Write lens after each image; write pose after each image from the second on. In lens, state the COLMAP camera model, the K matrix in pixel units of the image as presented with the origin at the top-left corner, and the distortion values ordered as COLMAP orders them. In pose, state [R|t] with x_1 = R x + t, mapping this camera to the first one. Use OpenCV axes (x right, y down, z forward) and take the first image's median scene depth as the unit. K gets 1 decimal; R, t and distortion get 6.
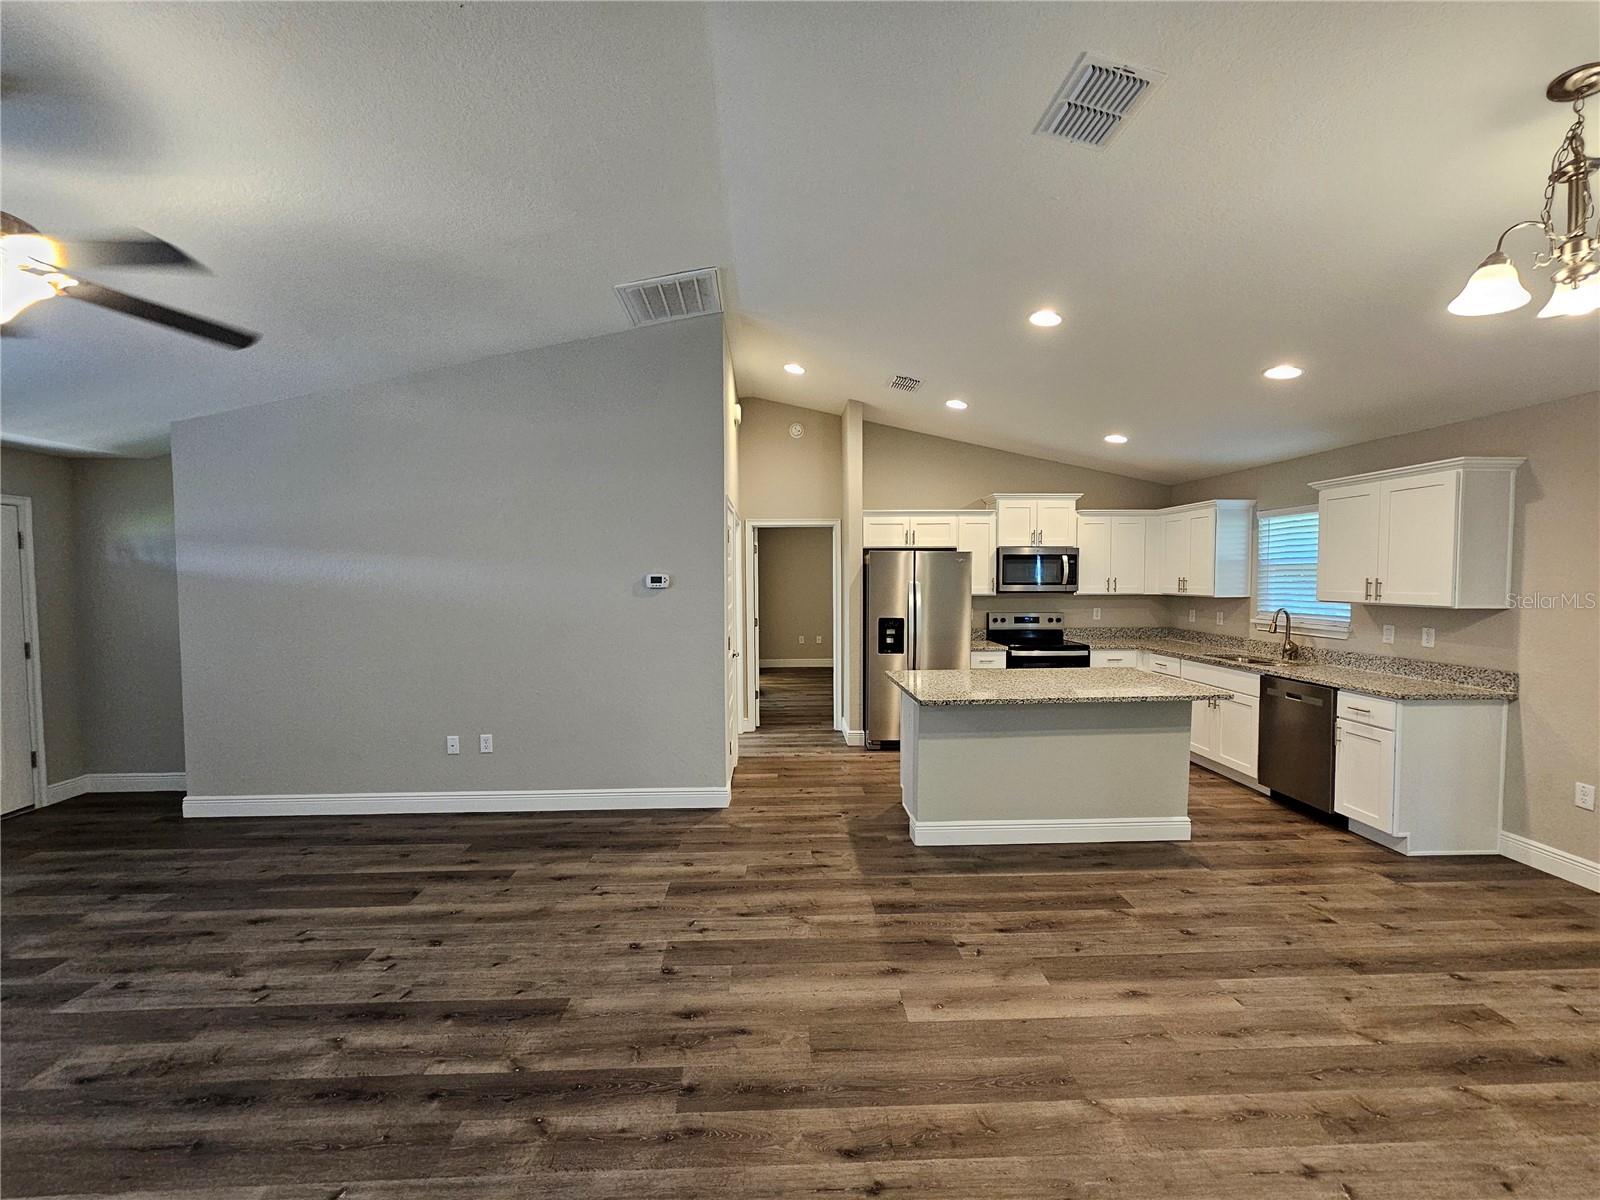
lens RADIAL K [[655.8, 0, 796.8], [0, 655.8, 607.2], [0, 0, 1]] dist [-0.006725, 0.003031]
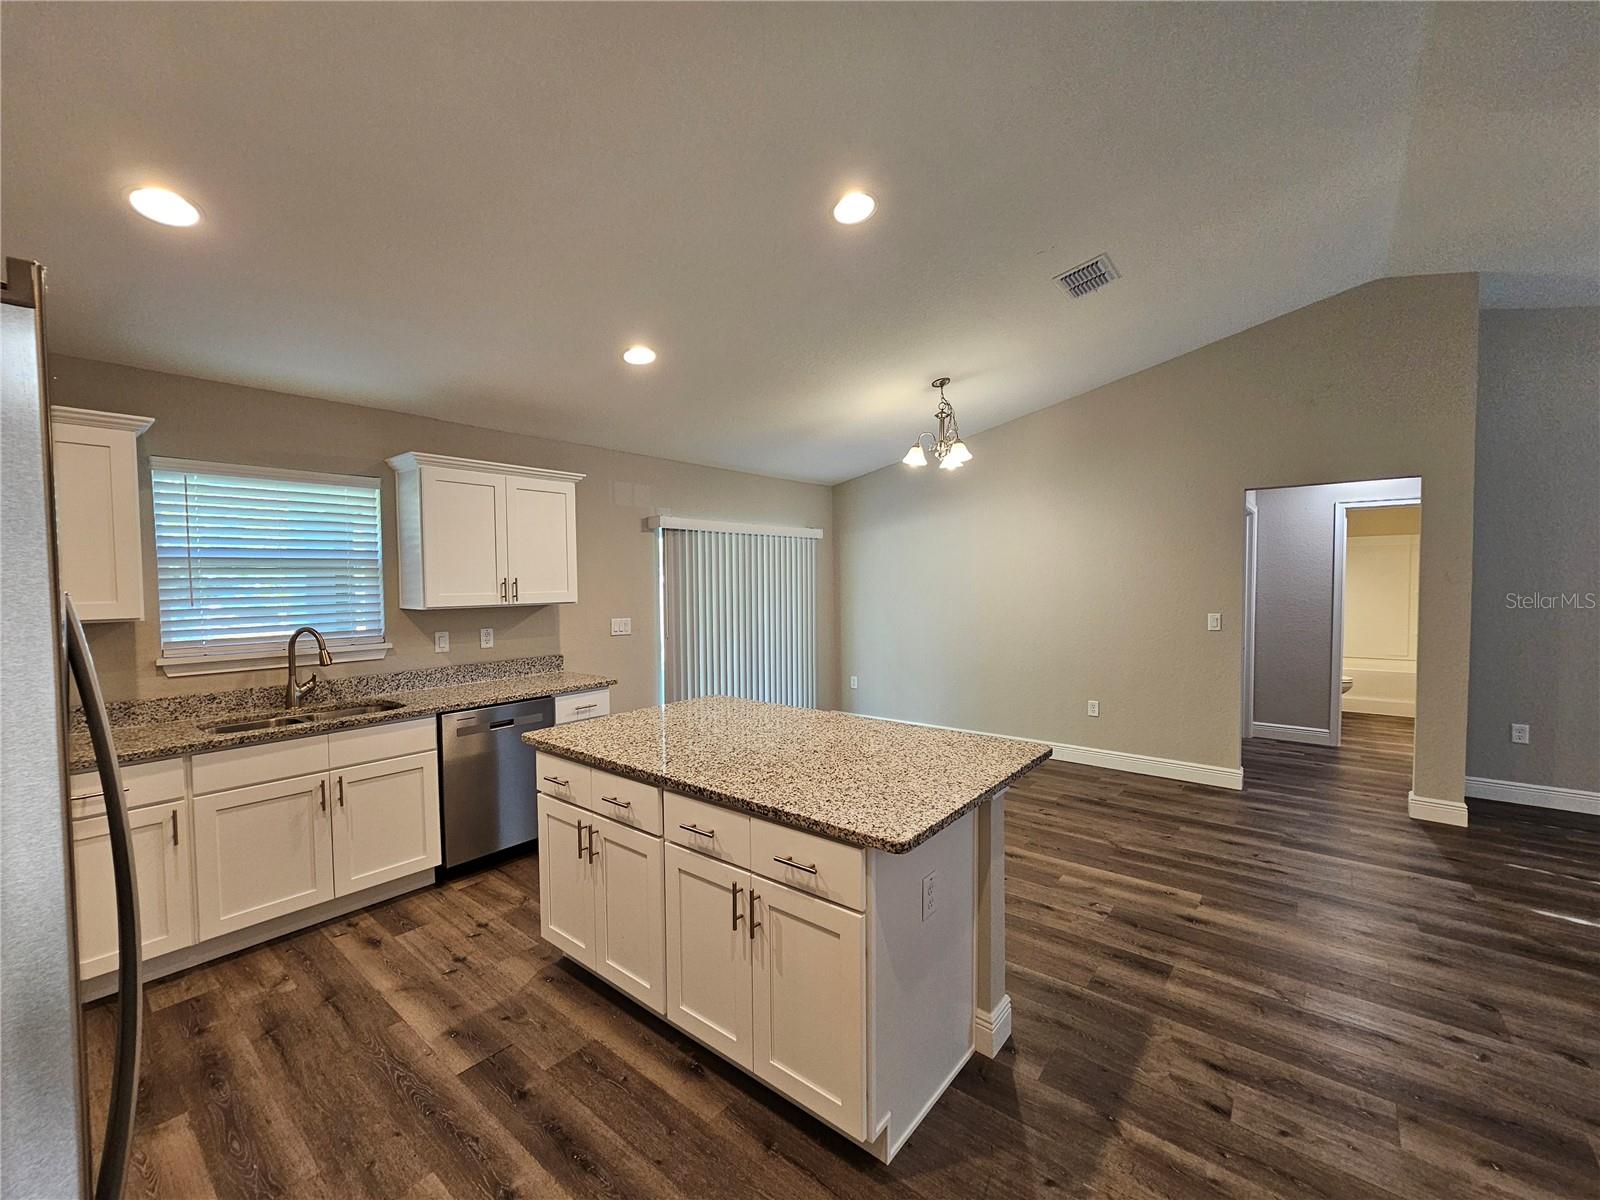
lens RADIAL K [[655.8, 0, 796.4], [0, 655.8, 605.1], [0, 0, 1]] dist [-0.006725, 0.003031]
pose [[-0.749442, -0.014297, 0.661916, -0.056878], [0.045374, 0.996307, 0.072893, -0.064688], [-0.660513, 0.084663, -0.746026, 1.671773]]
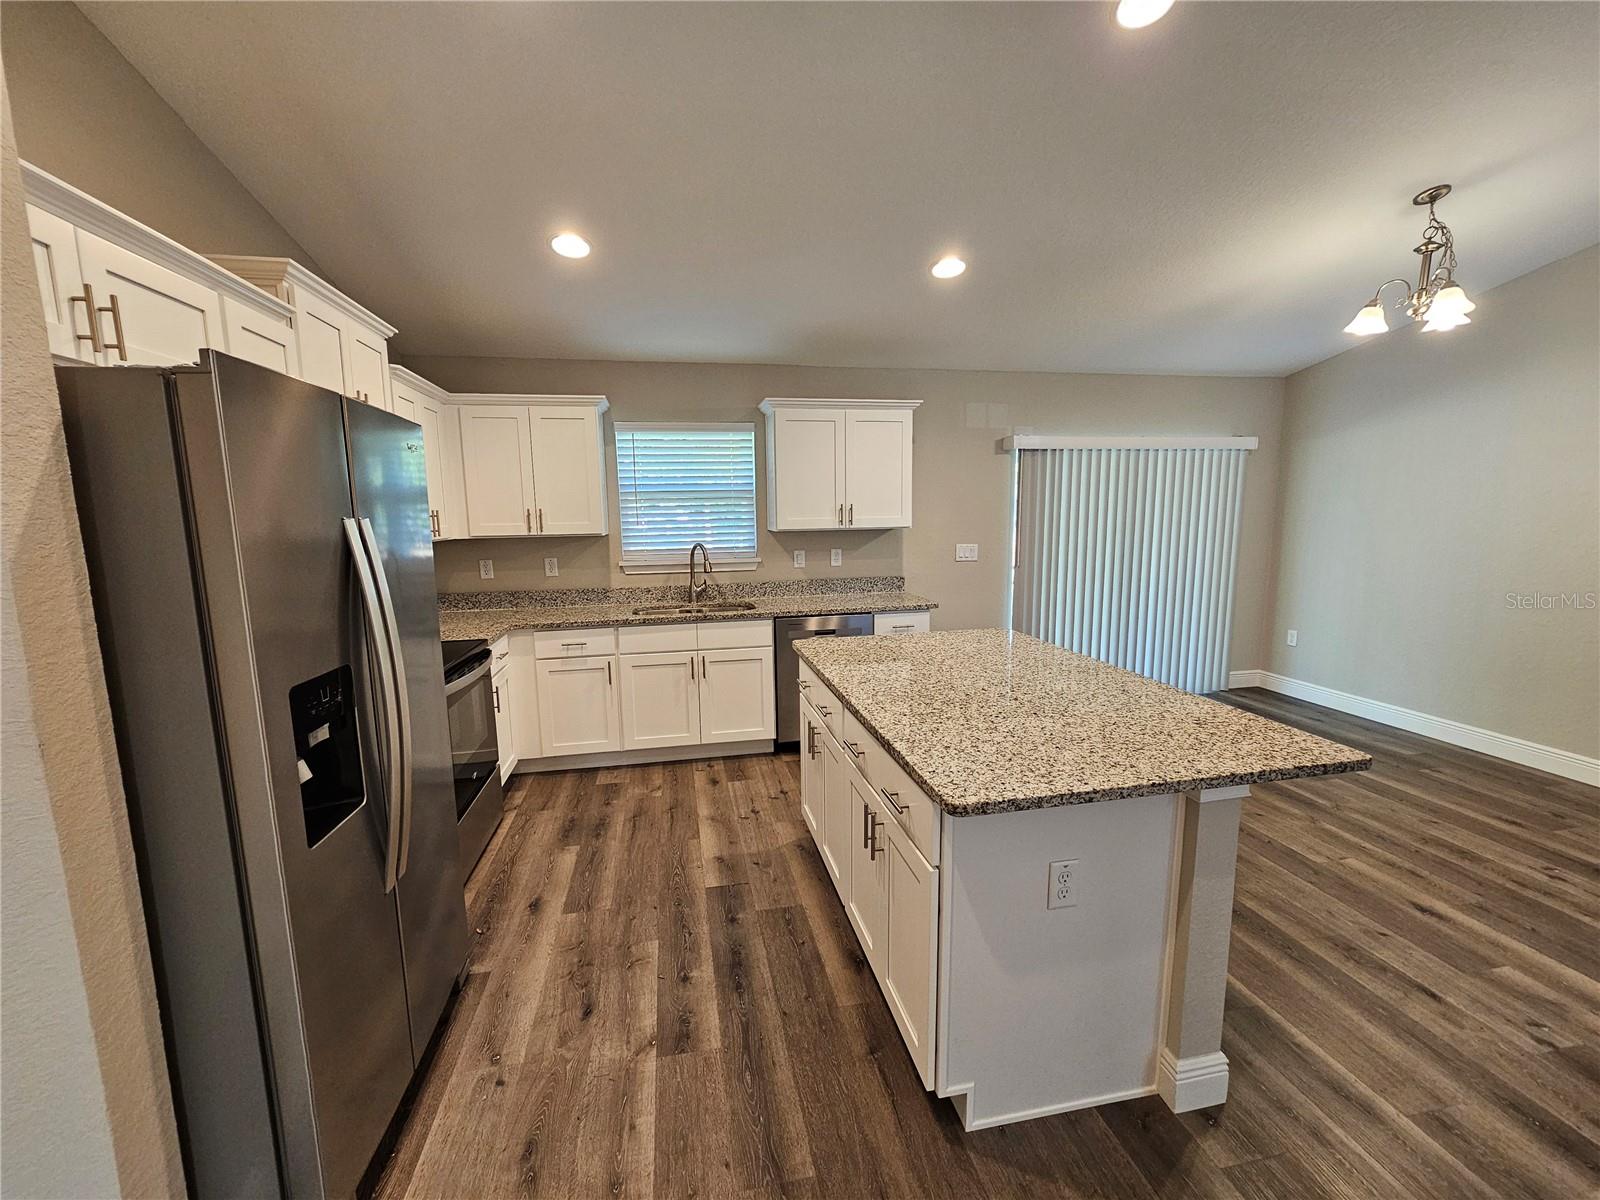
lens RADIAL K [[655.8, 0, 794.8], [0, 655.8, 604.6], [0, 0, 1]] dist [-0.006725, 0.003031]
pose [[-0.154627, -0.135364, 0.978656, -0.172815], [0.063741, 0.987139, 0.146609, -0.052006], [-0.985915, 0.085050, -0.144010, 1.452064]]
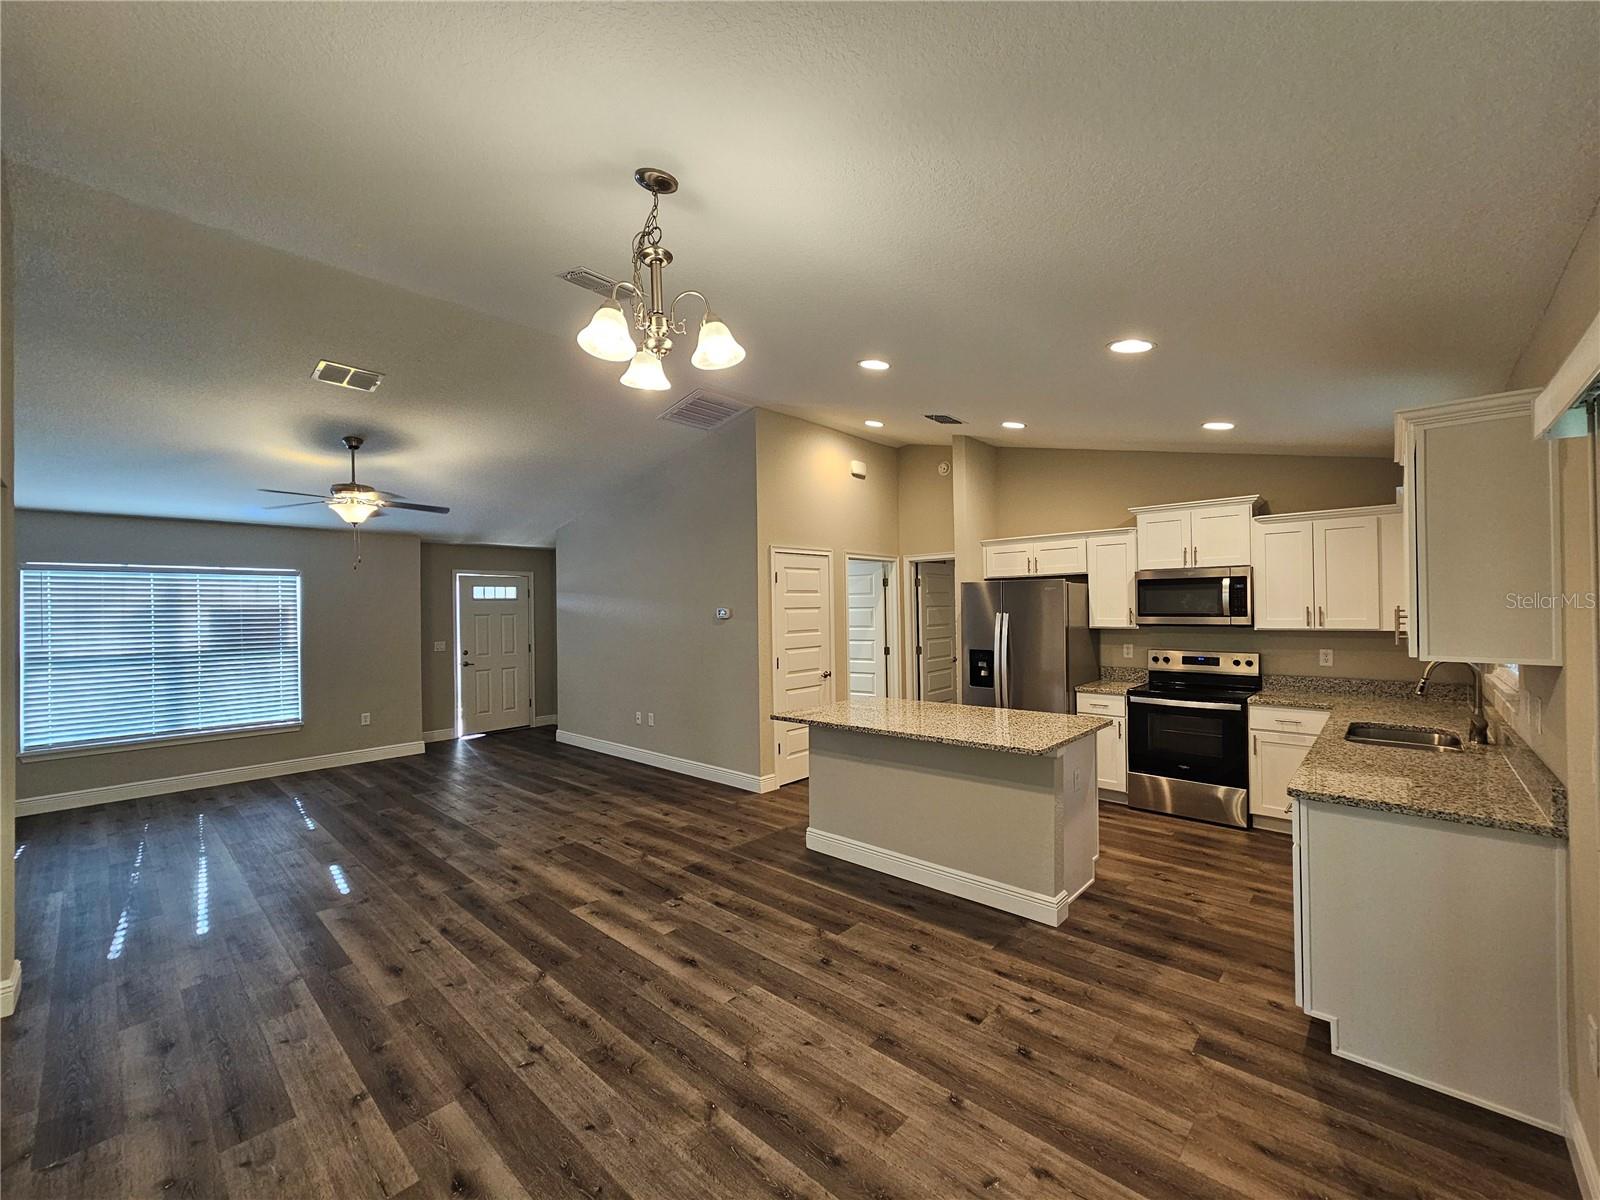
lens RADIAL K [[655.8, 0, 795.6], [0, 655.8, 606.6], [0, 0, 1]] dist [-0.006725, 0.003031]
pose [[0.708801, -0.006278, -0.705381, 1.065716], [-0.023248, 0.999209, -0.032254, -0.016568], [0.705026, 0.039260, 0.708094, 0.186209]]
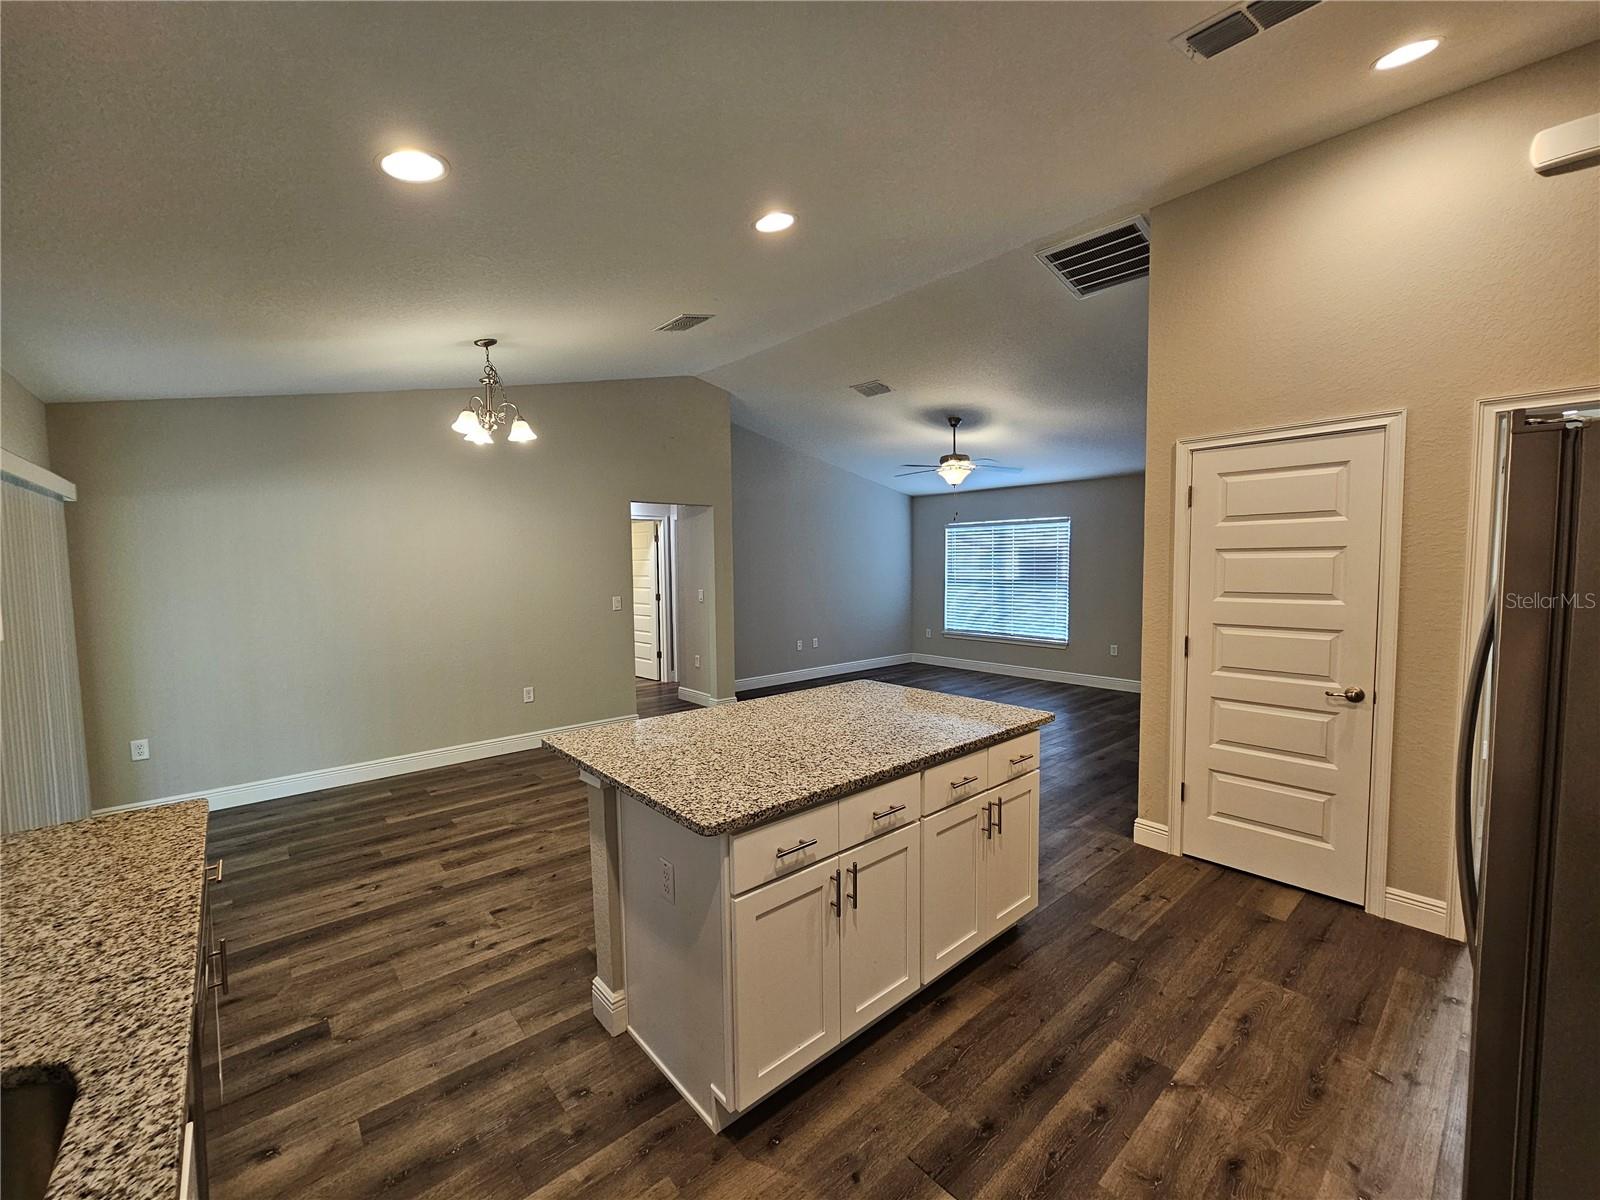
lens RADIAL K [[655.8, 0, 793.0], [0, 655.8, 604.7], [0, 0, 1]] dist [-0.006725, 0.003031]
pose [[-0.779430, 0.057305, -0.623864, 0.900856], [-0.013968, 0.993971, 0.108752, -0.081304], [0.626334, 0.093478, -0.773930, 1.709930]]
